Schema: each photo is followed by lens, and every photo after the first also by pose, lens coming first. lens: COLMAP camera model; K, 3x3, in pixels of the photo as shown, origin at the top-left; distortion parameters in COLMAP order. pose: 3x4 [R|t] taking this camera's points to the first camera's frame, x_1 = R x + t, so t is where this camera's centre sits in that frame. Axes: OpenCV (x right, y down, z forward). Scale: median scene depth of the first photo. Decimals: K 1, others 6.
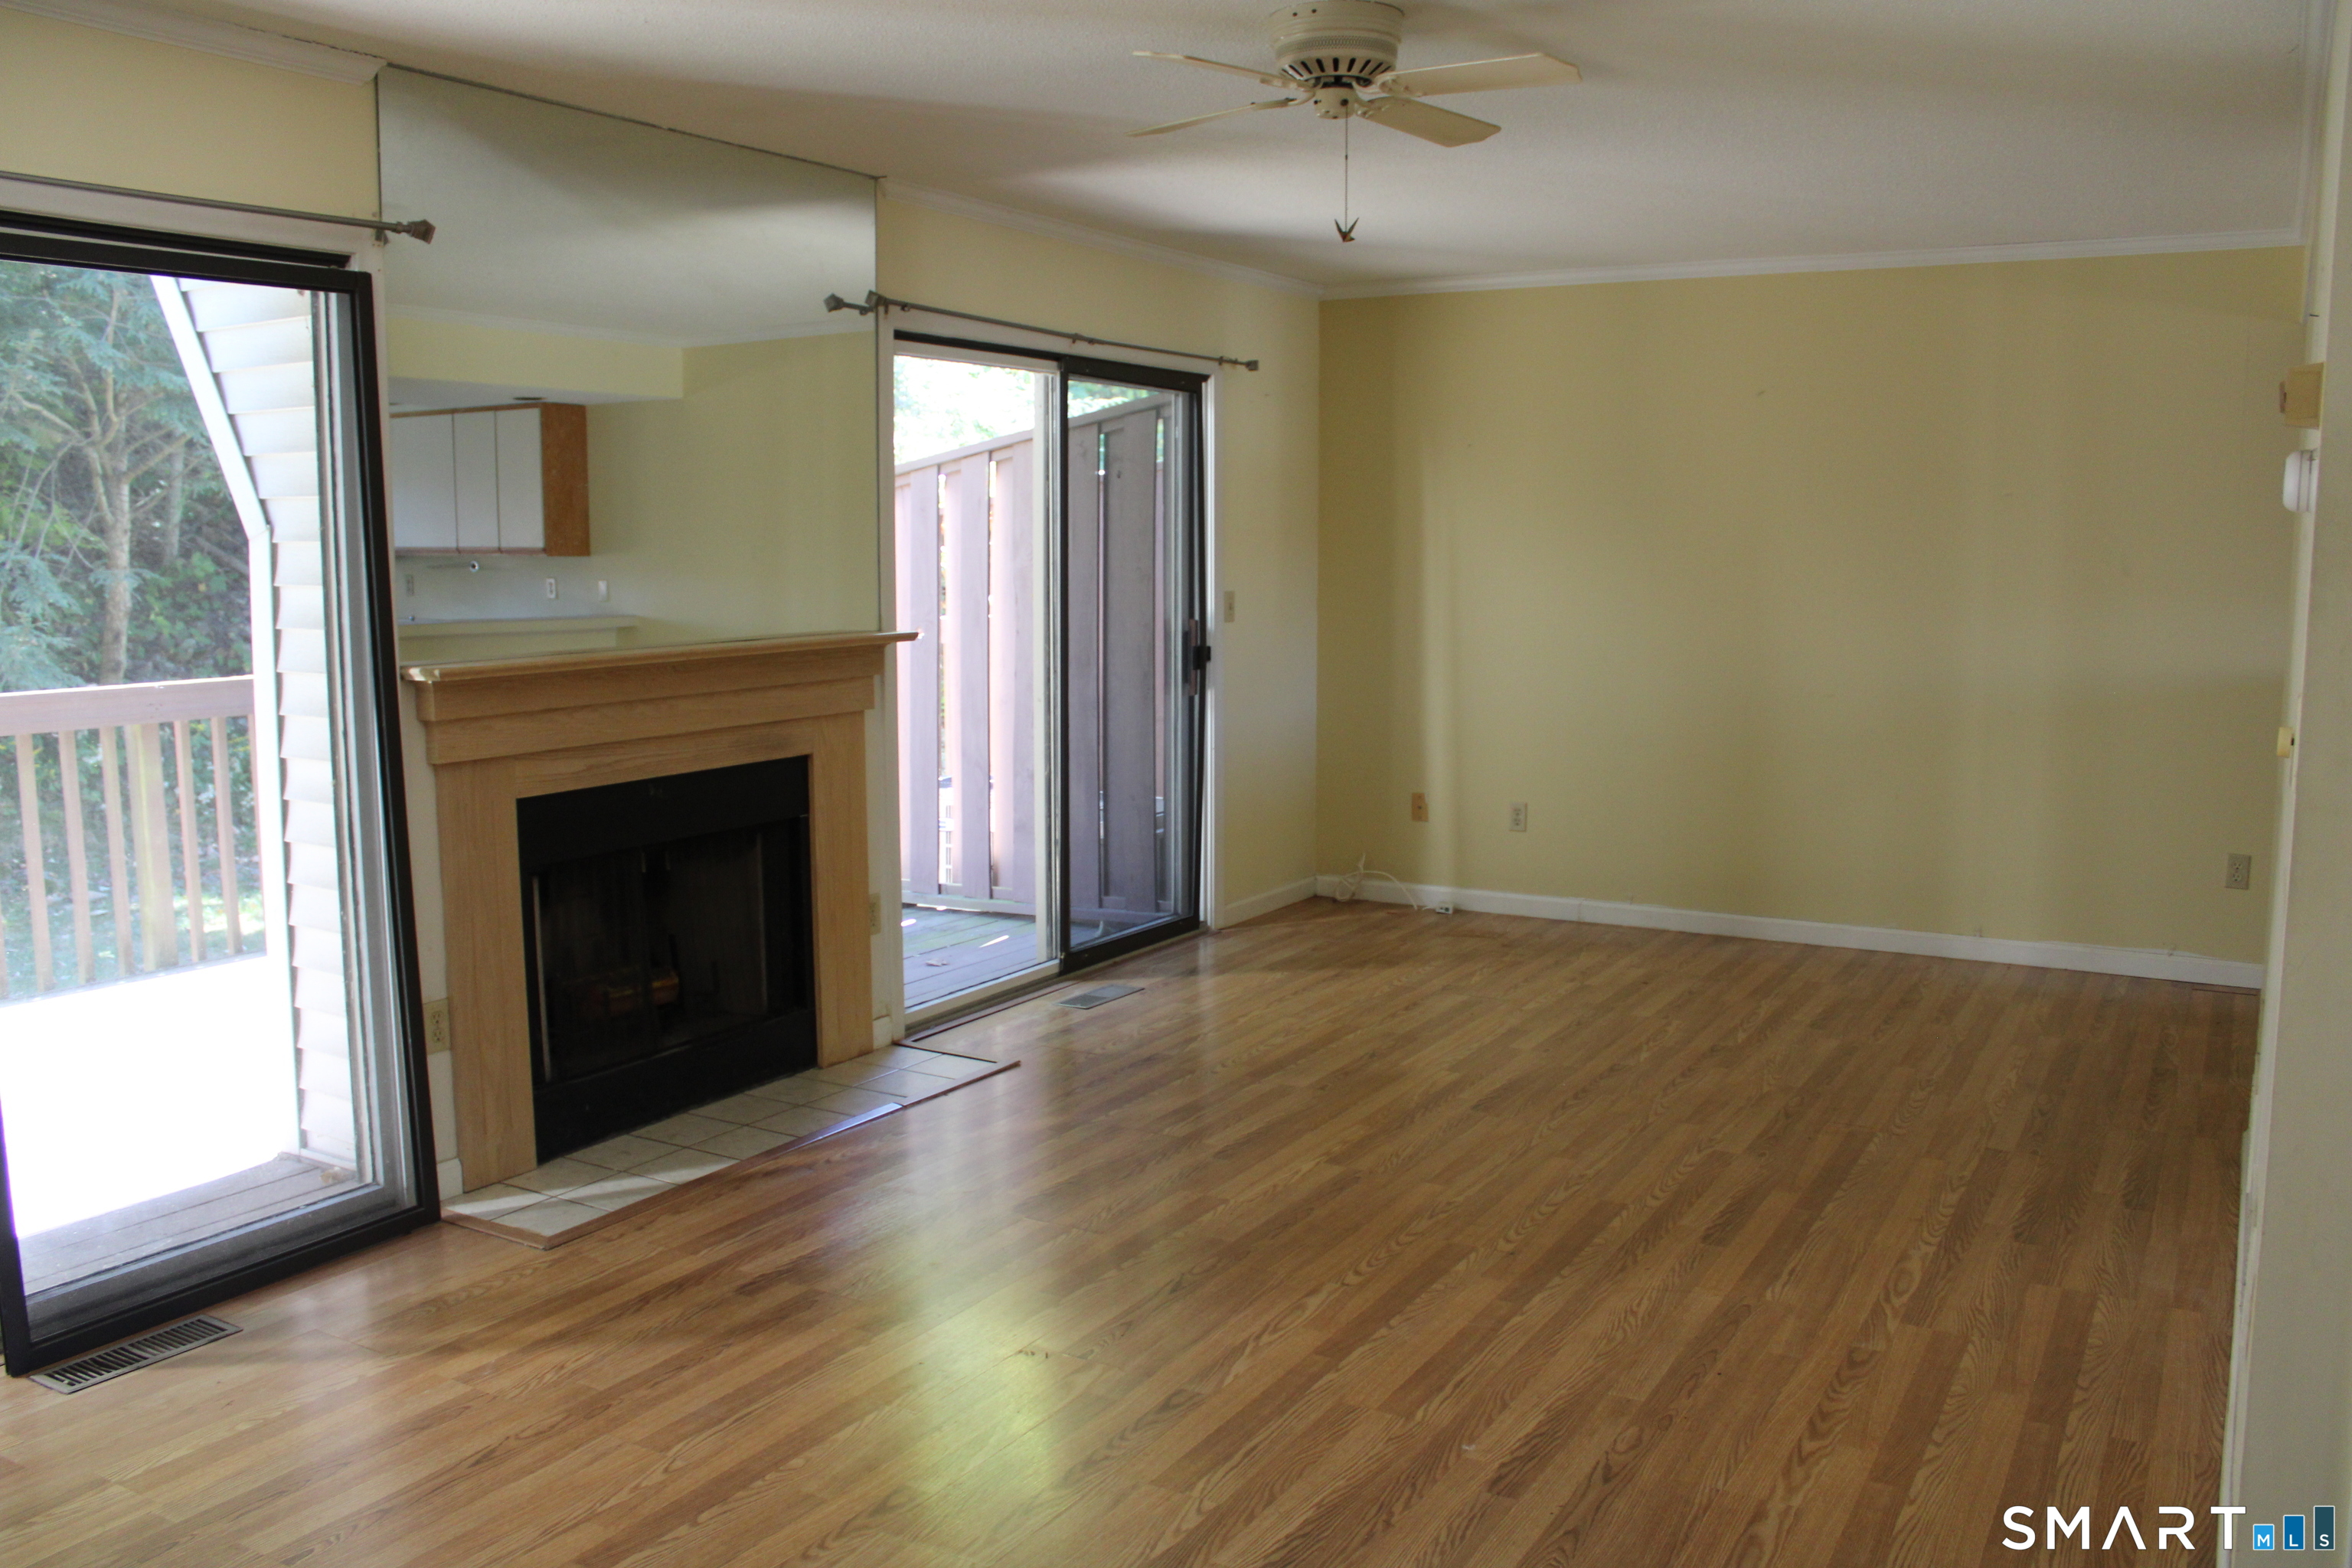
lens RADIAL K [[1915.2, 0, 1153.3], [0, 1915.2, 805.1], [0, 0, 1]] dist [-0.172670, 0.145875]
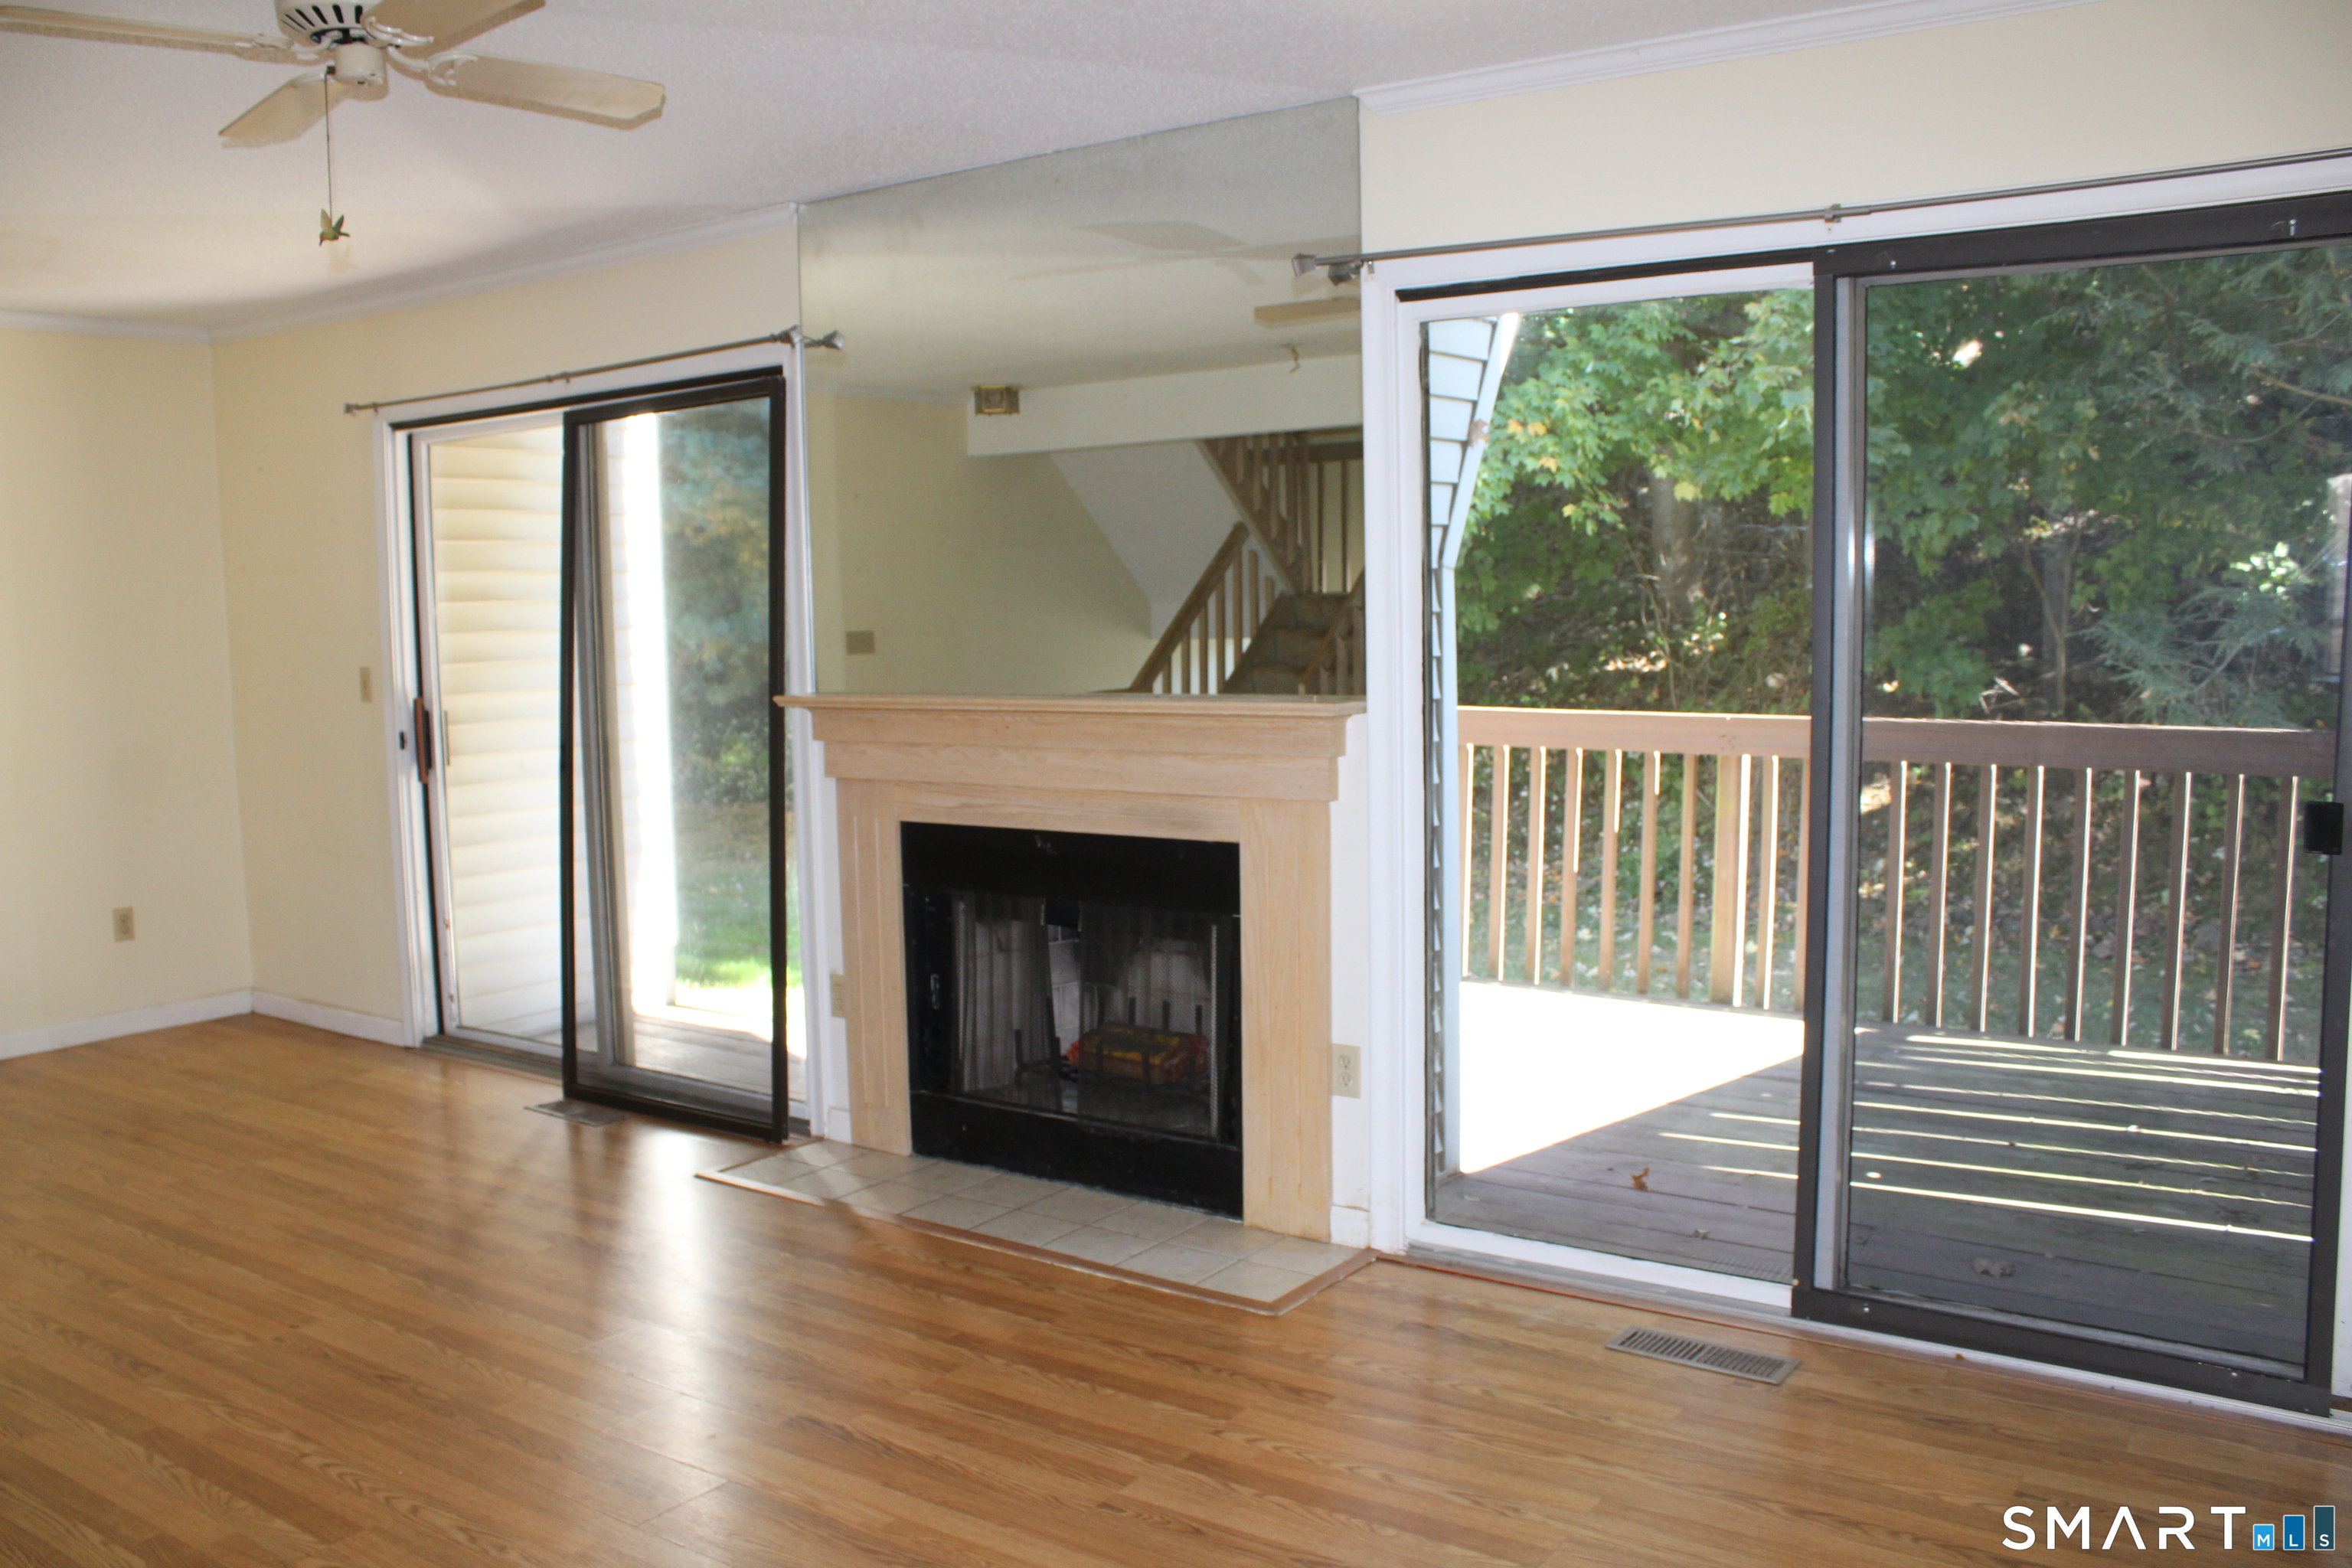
lens RADIAL K [[1915.2, 0, 1151.8], [0, 1915.2, 783.7], [0, 0, 1]] dist [-0.172670, 0.145875]
pose [[-0.071805, 0.101119, -0.992280, 0.841891], [-0.115967, 0.987254, 0.108999, -0.181257], [0.990654, 0.122898, -0.059163, 1.335396]]
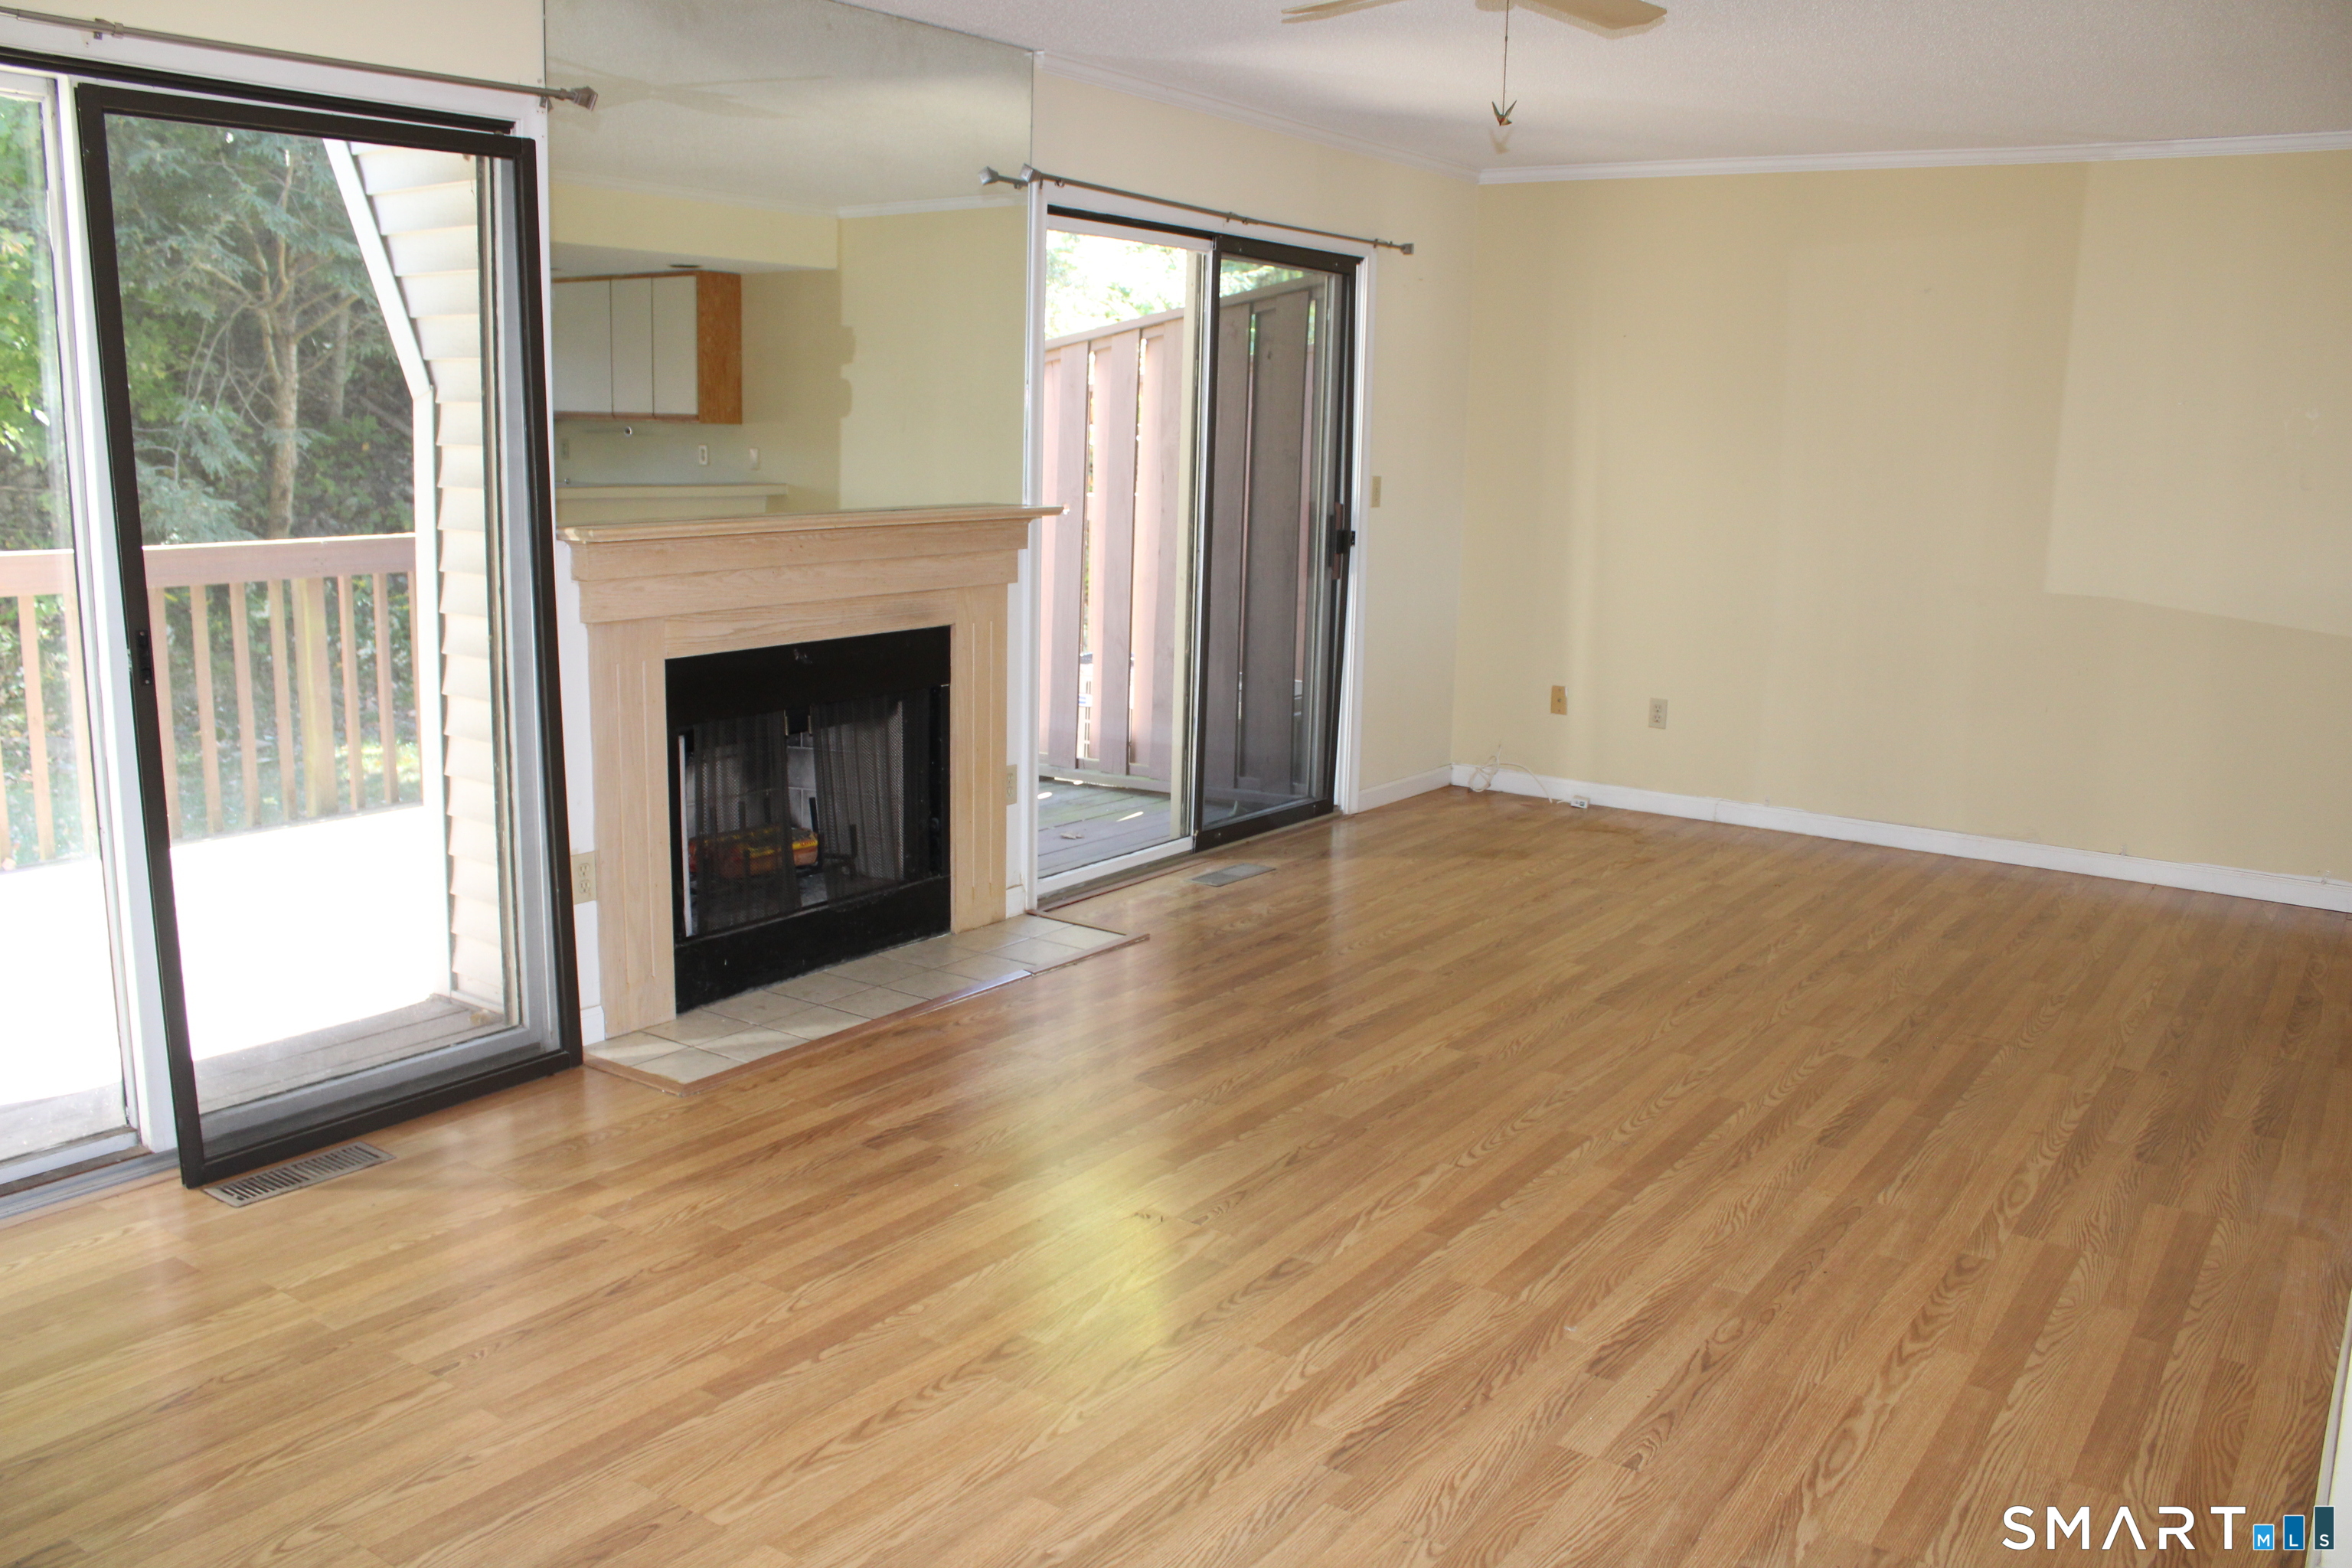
lens RADIAL K [[1915.2, 0, 1146.8], [0, 1915.2, 807.2], [0, 0, 1]] dist [-0.172670, 0.145875]
pose [[0.996424, 0.039272, -0.074818, 0.003315], [-0.034560, 0.997398, 0.063268, 0.003043], [0.077108, -0.060456, 0.995188, -0.011849]]
